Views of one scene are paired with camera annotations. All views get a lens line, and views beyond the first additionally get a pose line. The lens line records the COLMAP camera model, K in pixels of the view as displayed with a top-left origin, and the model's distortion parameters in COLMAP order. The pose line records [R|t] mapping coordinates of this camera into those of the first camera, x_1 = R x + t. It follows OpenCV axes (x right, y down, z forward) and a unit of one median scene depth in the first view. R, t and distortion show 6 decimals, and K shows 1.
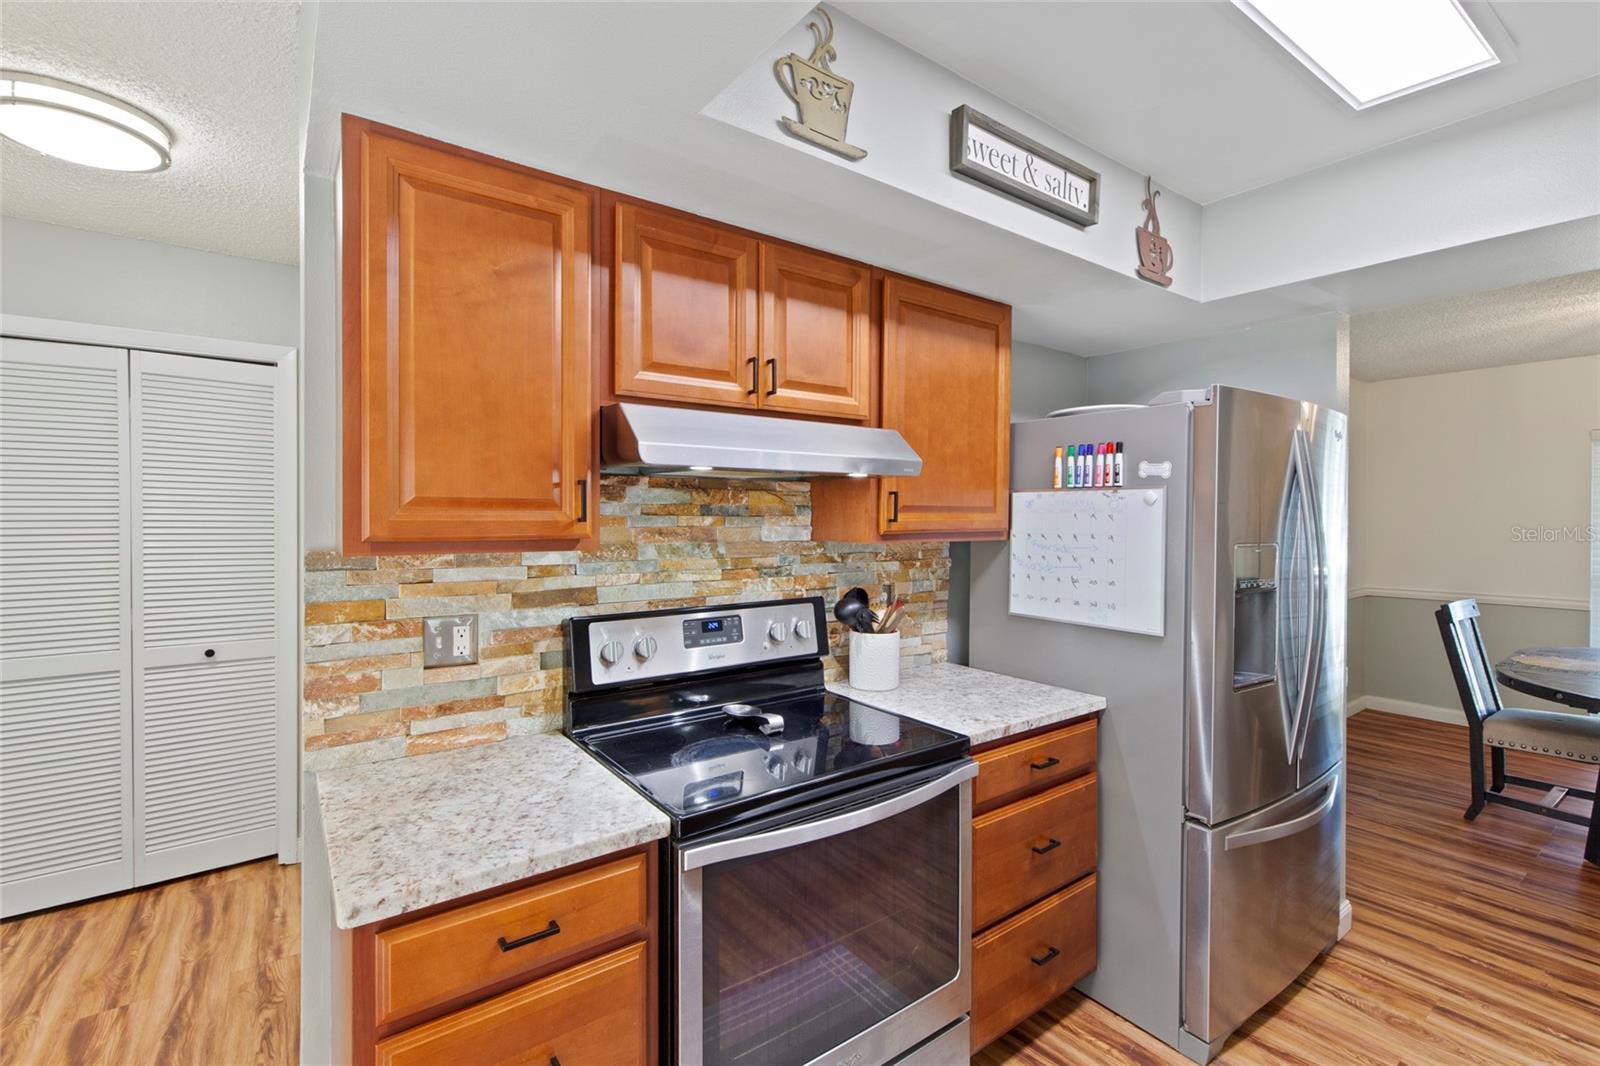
lens RADIAL K [[713.3, 0, 811.9], [0, 713.3, 525.4], [0, 0, 1]] dist [0.003149, 0.000152]
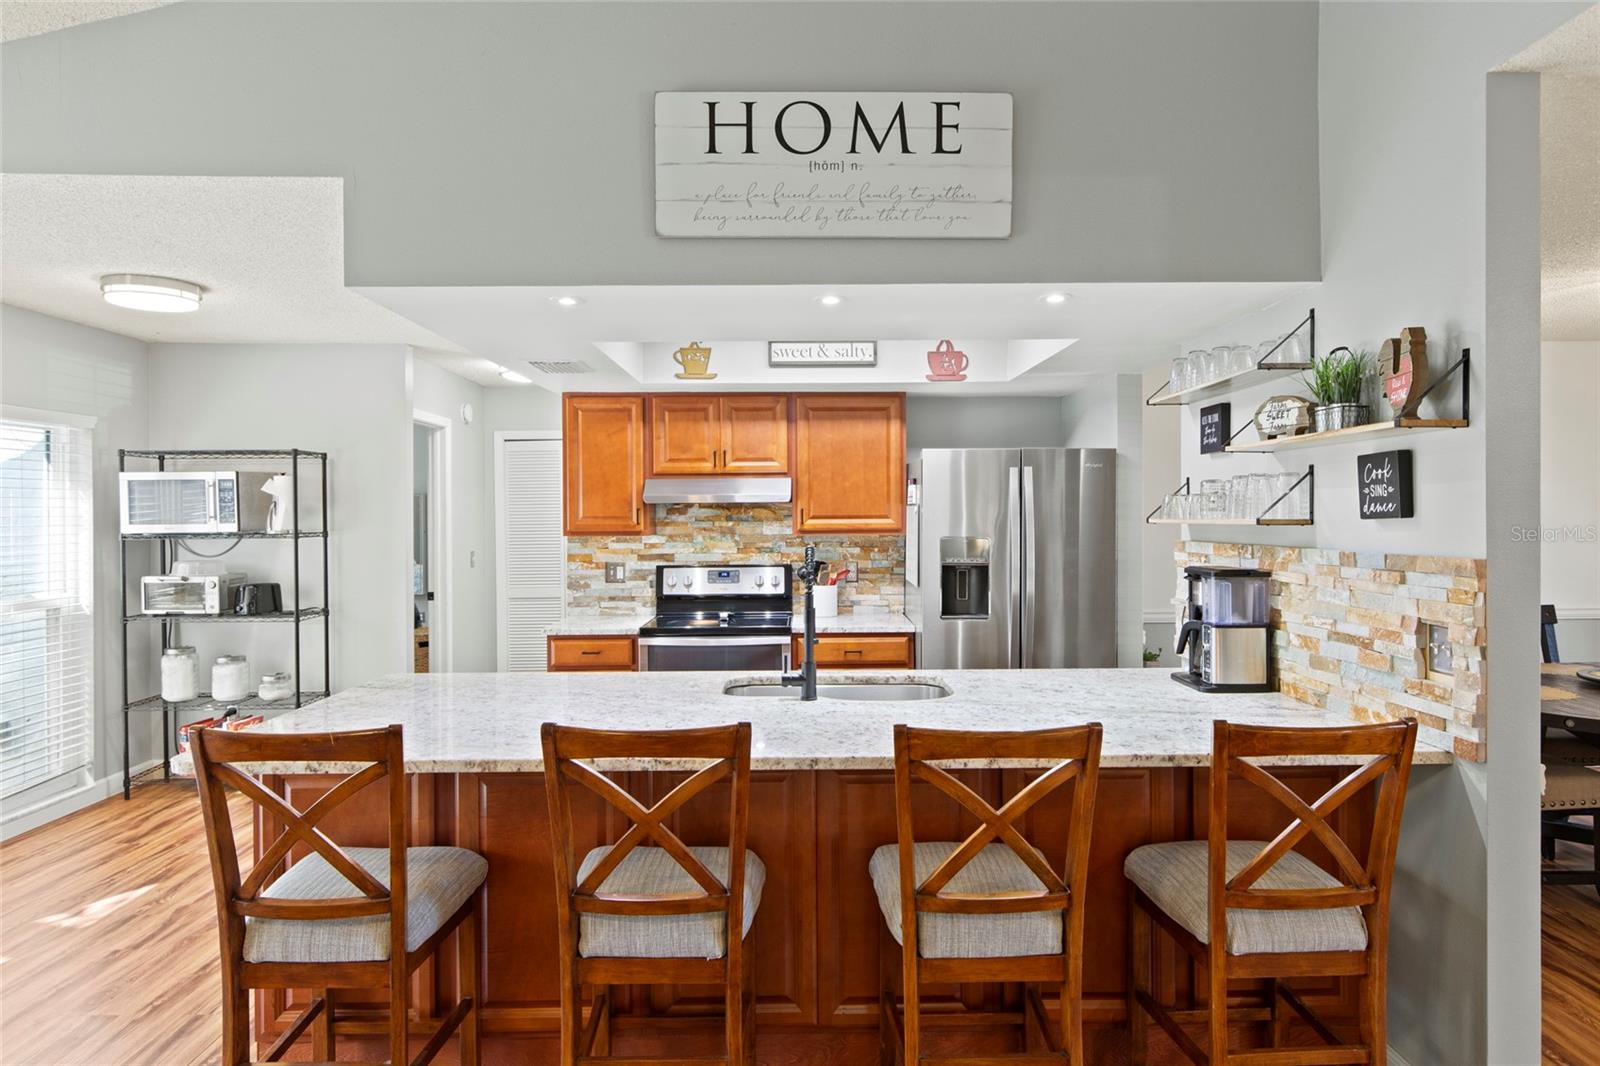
lens RADIAL K [[959.4, 0, 811.9], [0, 959.4, 528.5], [0, 0, 1]] dist [0.008036, 0.000775]
pose [[0.811574, 0.002455, -0.584245, 1.697483], [0.000219, 0.999990, 0.004505, -0.005142], [0.584250, -0.003784, 0.811565, -1.115334]]
